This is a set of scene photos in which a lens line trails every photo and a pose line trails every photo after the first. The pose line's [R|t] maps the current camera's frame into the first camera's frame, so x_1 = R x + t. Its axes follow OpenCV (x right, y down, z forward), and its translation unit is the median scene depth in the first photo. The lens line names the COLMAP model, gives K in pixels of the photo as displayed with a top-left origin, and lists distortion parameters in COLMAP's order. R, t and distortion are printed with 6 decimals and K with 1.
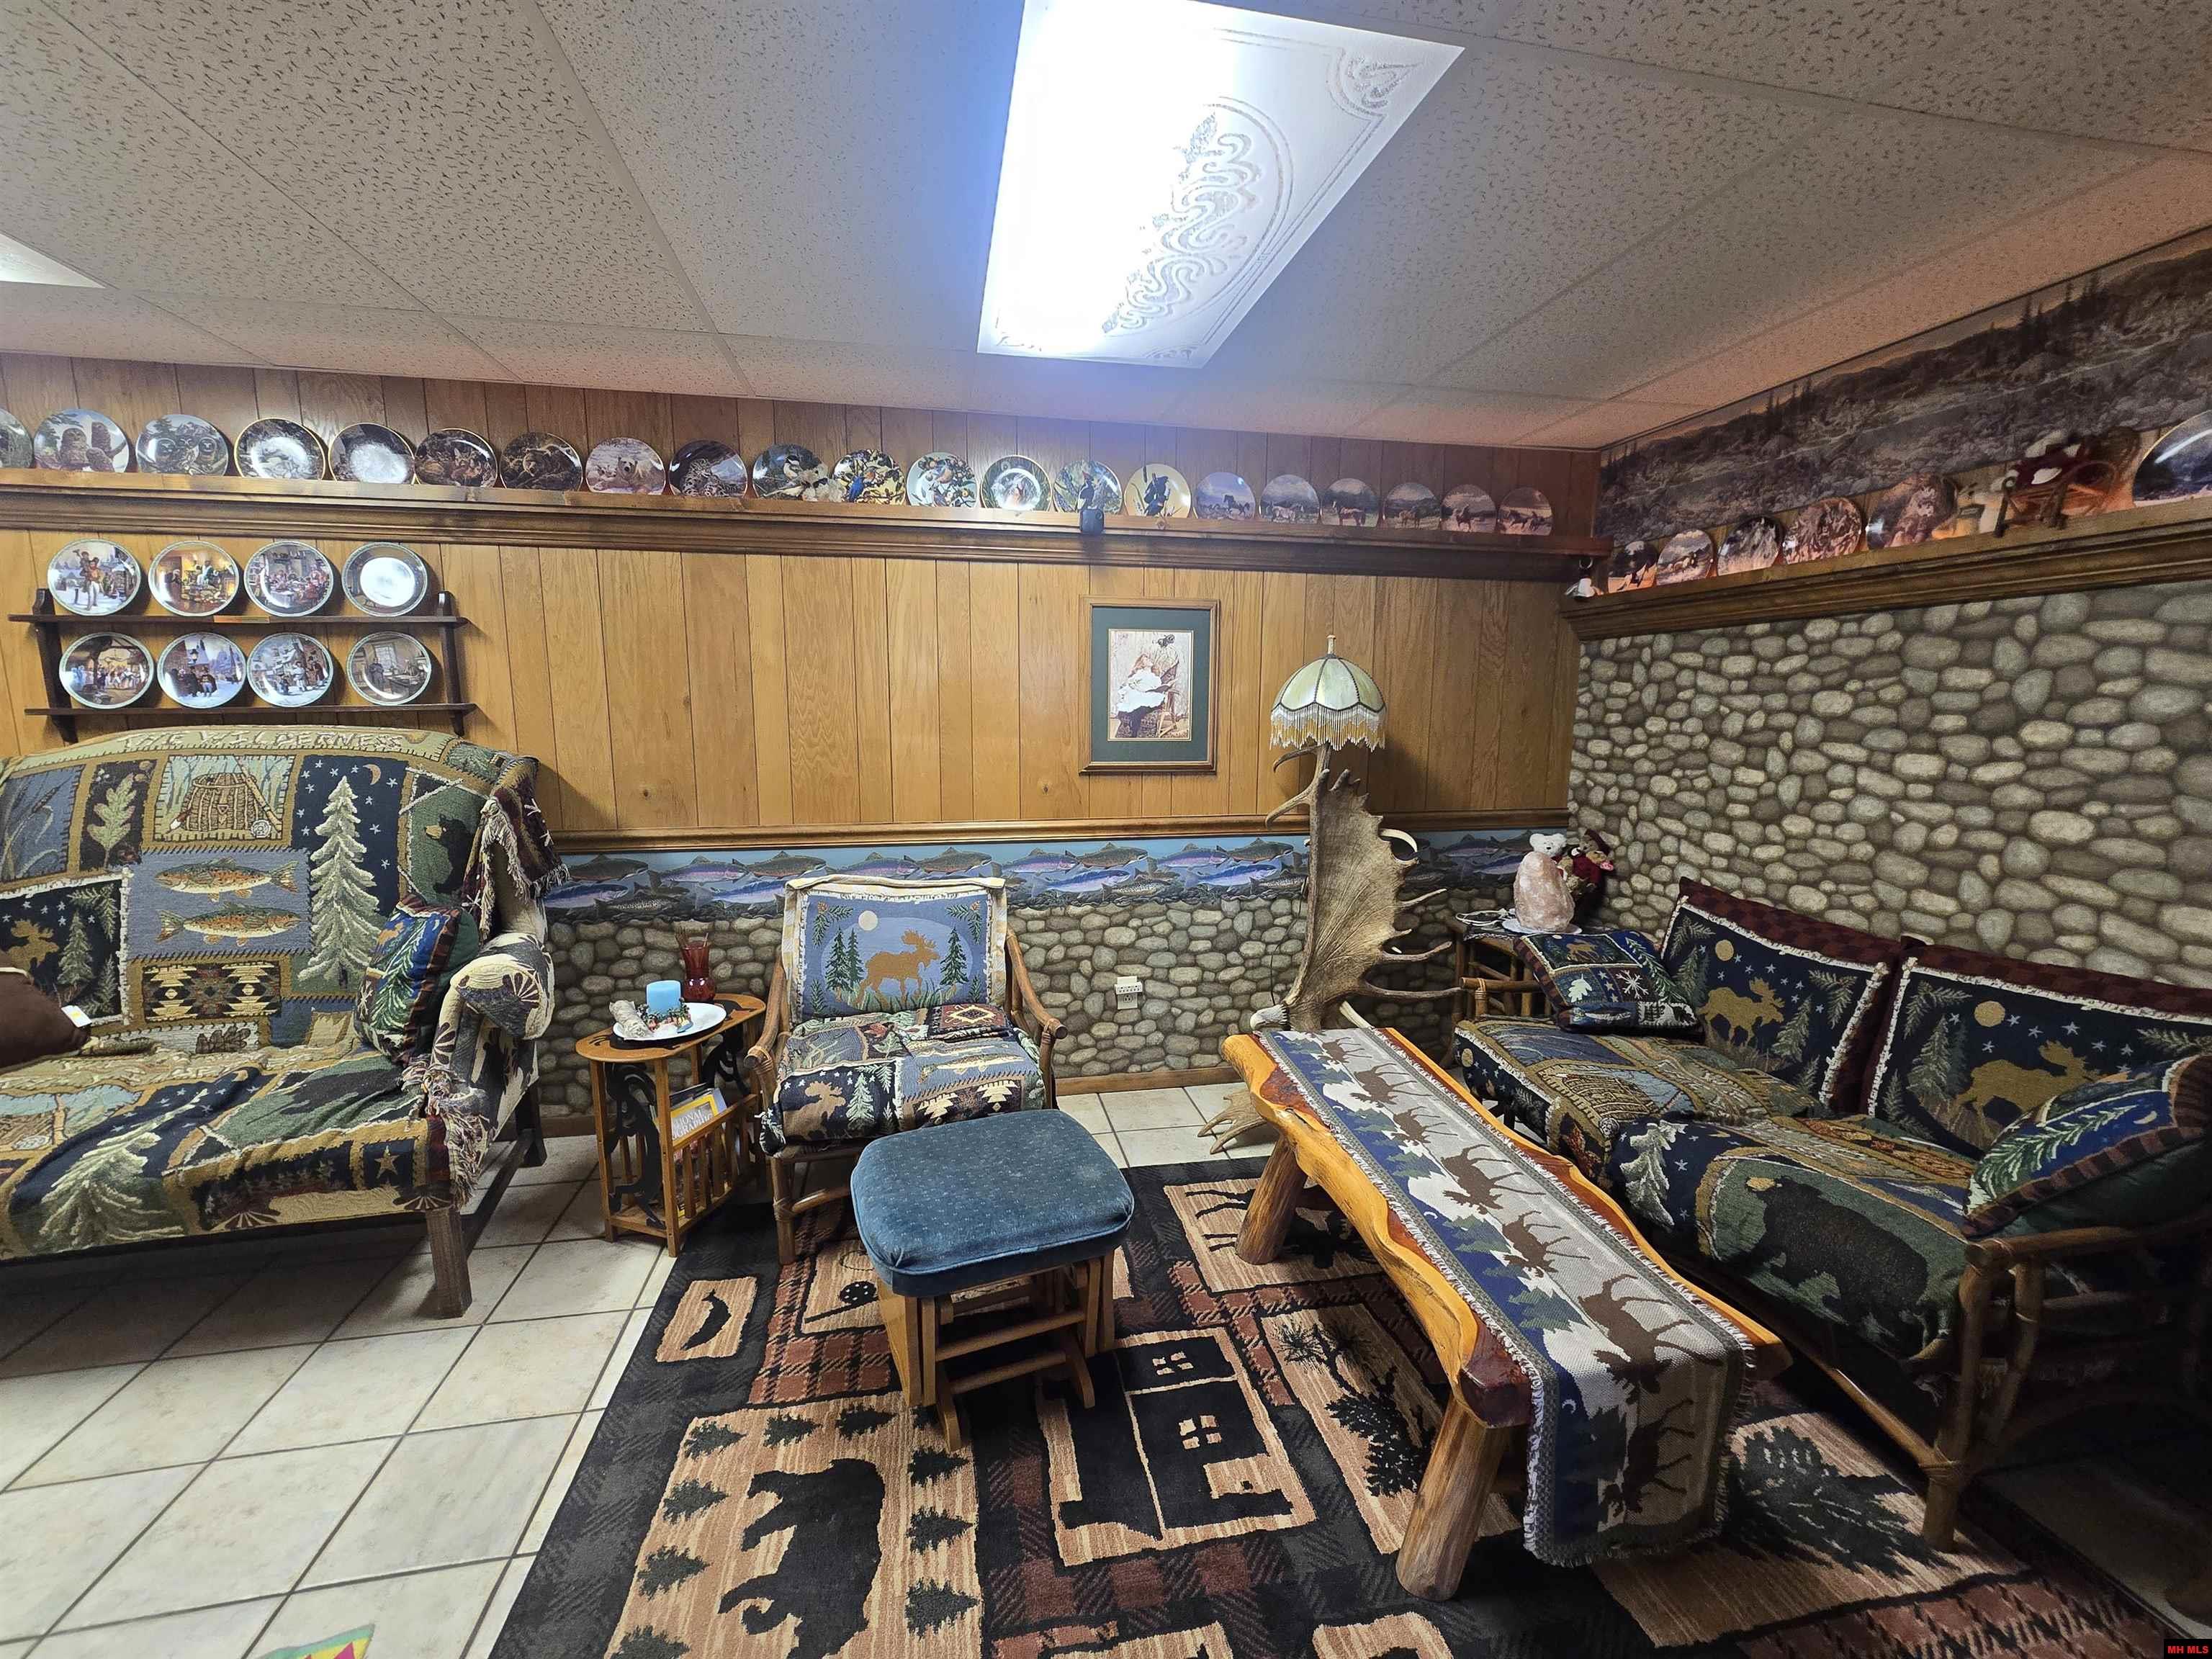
lens RADIAL K [[904.2, 0, 1096.4], [0, 904.2, 842.6], [0, 0, 1]] dist [-0.001833, -0.000290]
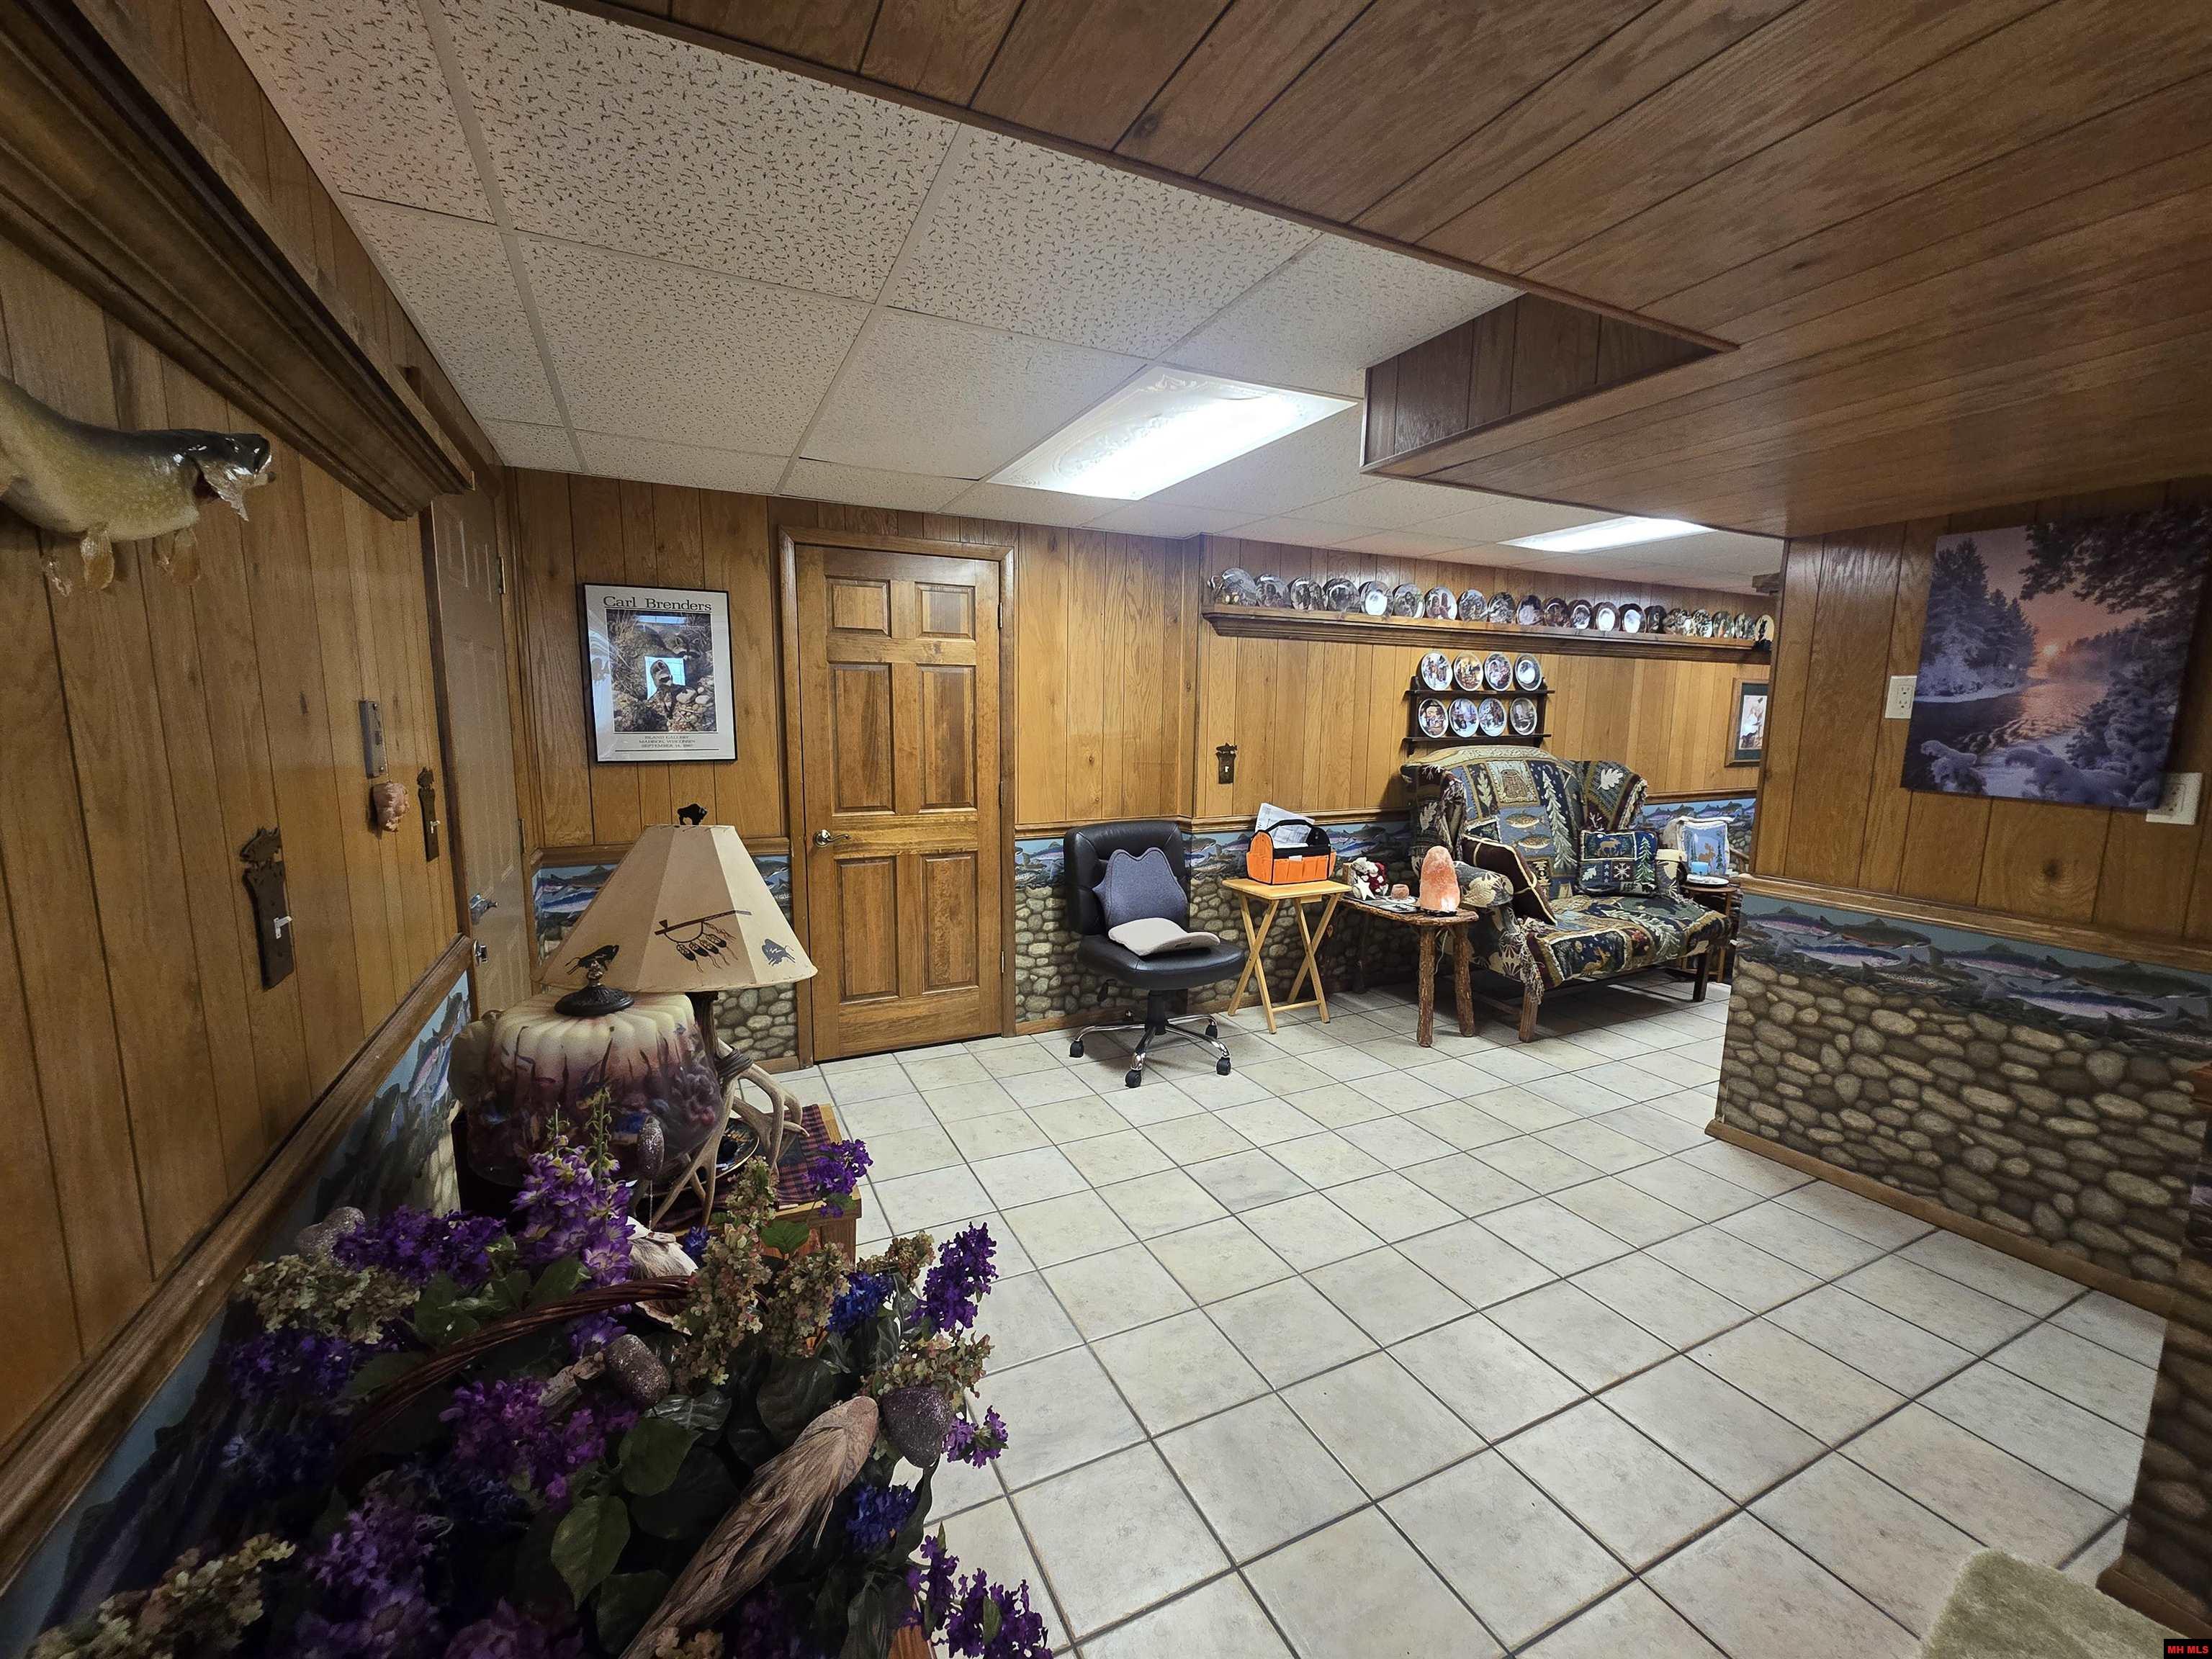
lens RADIAL K [[904.2, 0, 1102.5], [0, 904.2, 848.1], [0, 0, 1]] dist [-0.001833, -0.000290]
pose [[0.964468, -0.036239, 0.261704, -2.299334], [0.035772, 0.999339, 0.006550, 0.052101], [-0.261768, 0.003044, 0.965126, -0.697947]]
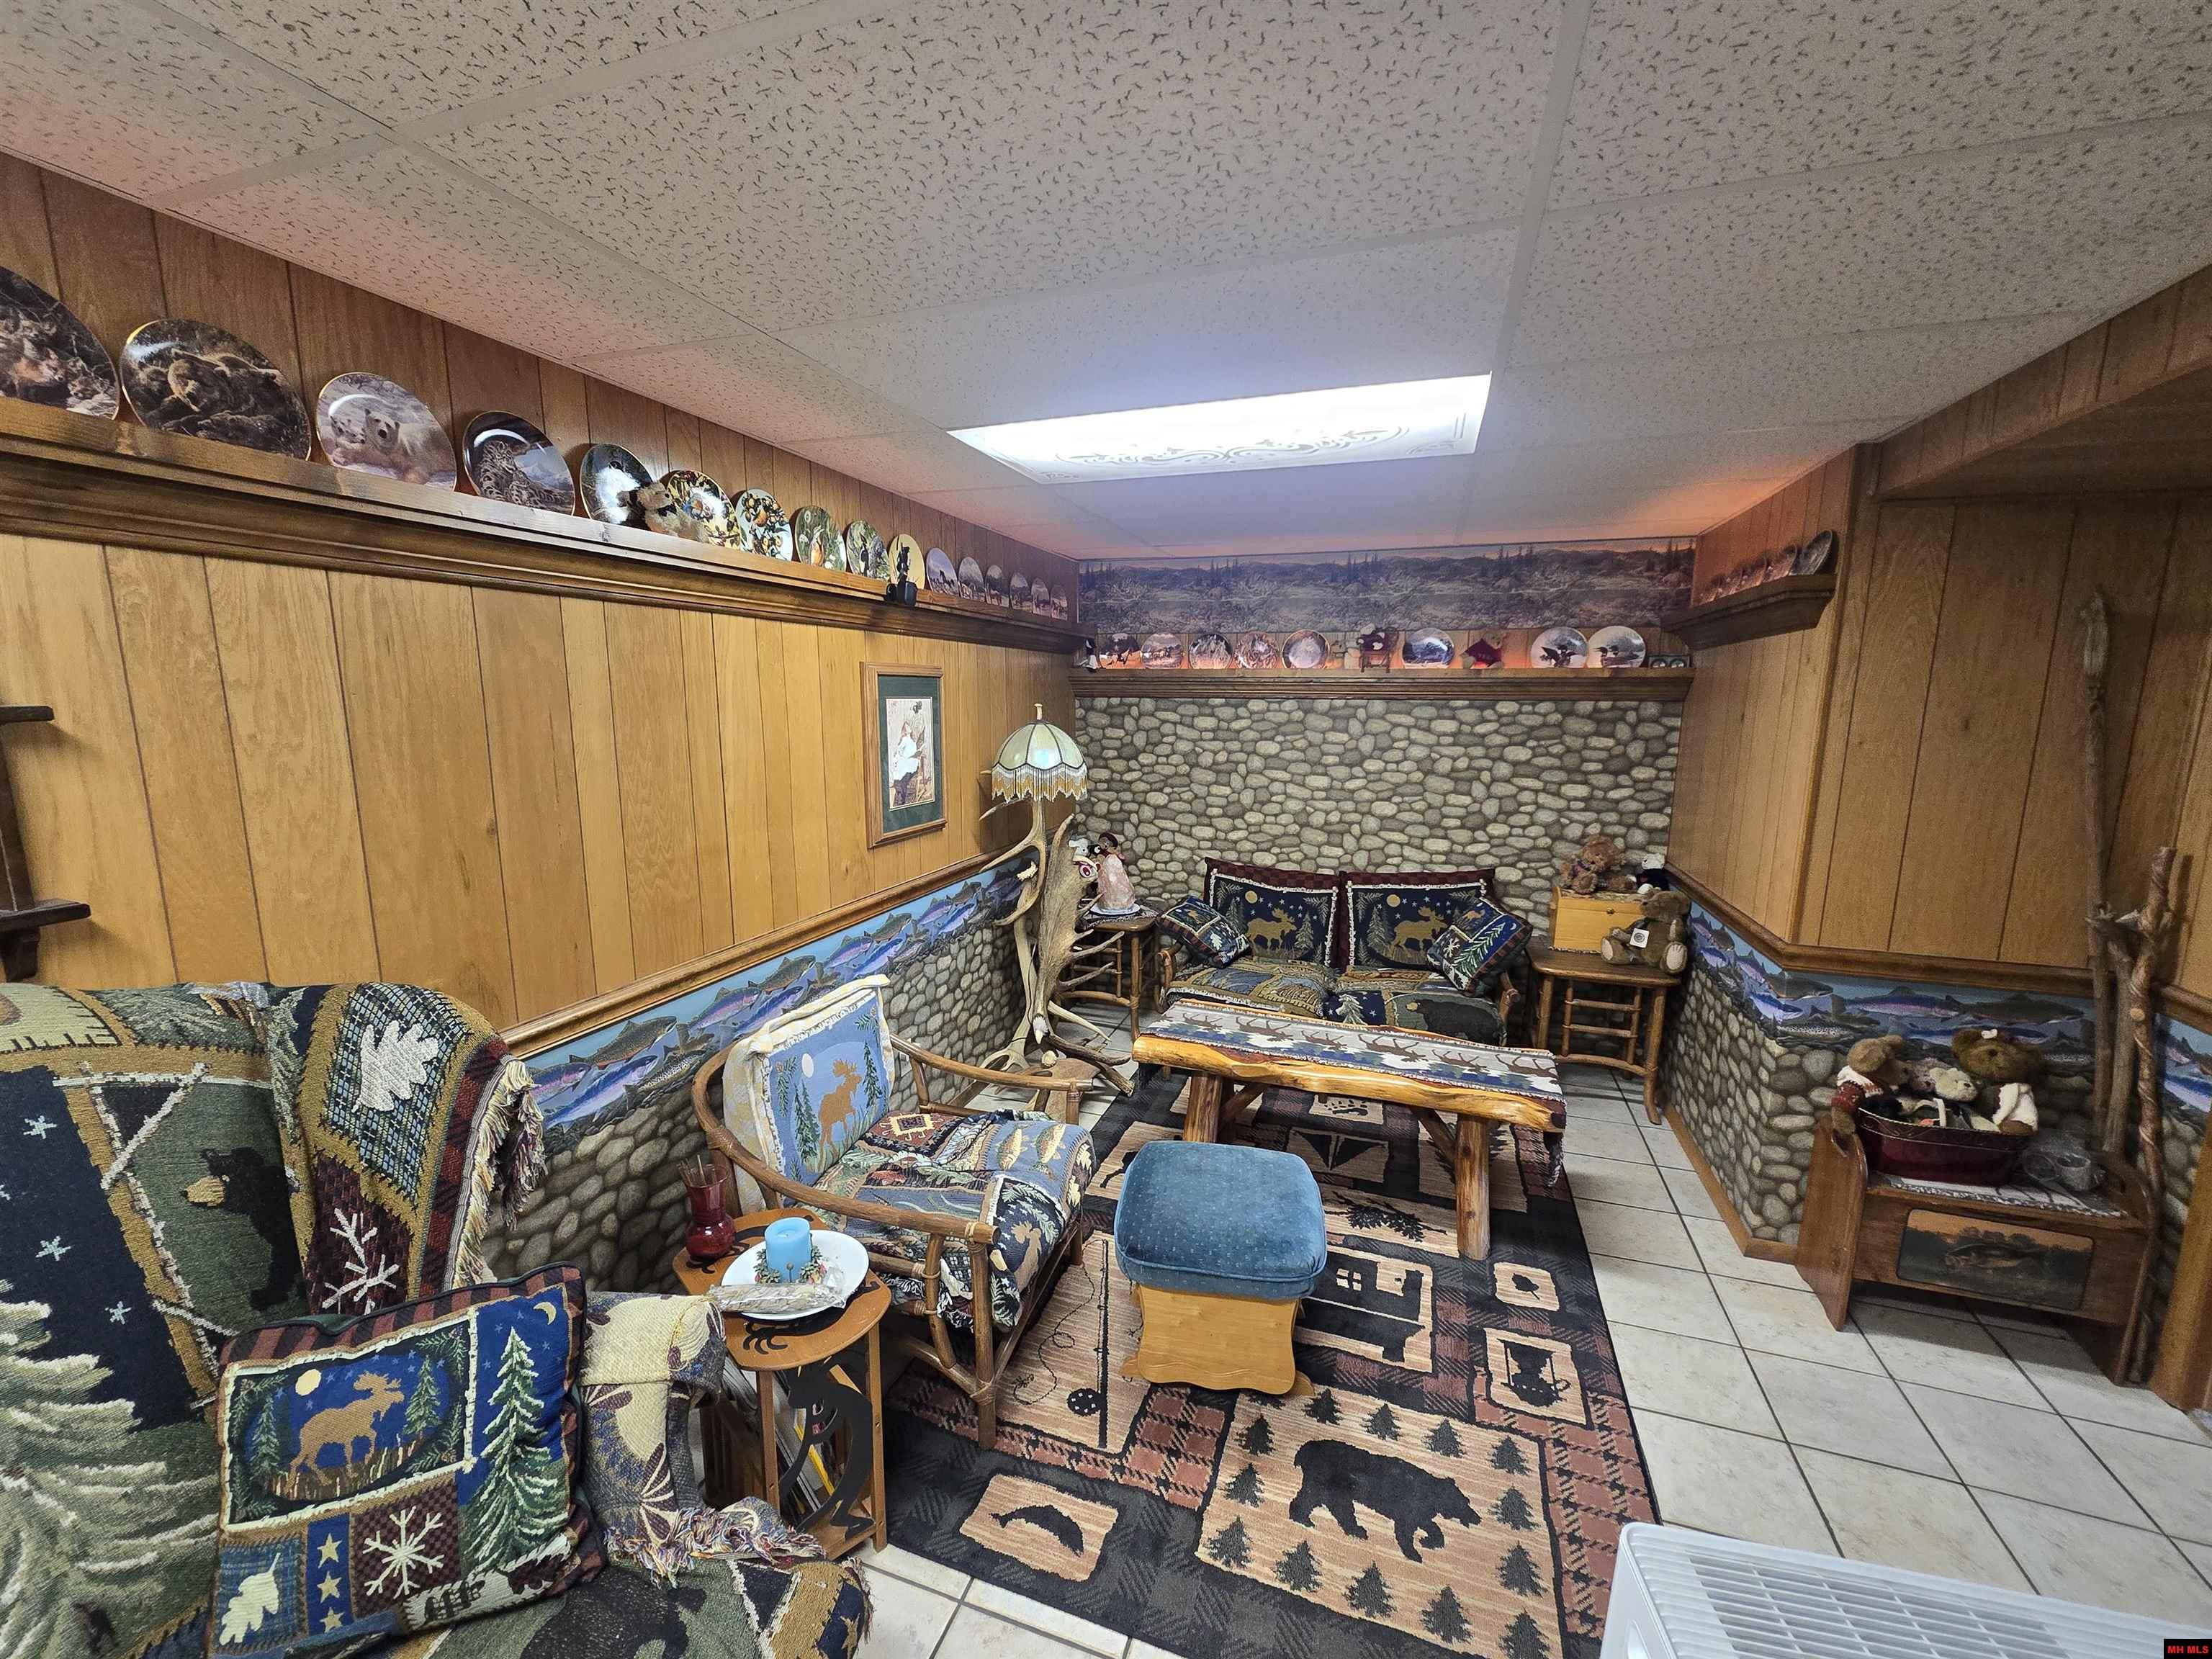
lens RADIAL K [[904.2, 0, 1101.9], [0, 904.2, 842.2], [0, 0, 1]] dist [-0.001833, -0.000290]
pose [[0.501393, -0.142470, 0.853409, -0.863548], [0.124049, 0.987997, 0.092057, -0.170798], [-0.856281, 0.059708, 0.513048, 0.370707]]
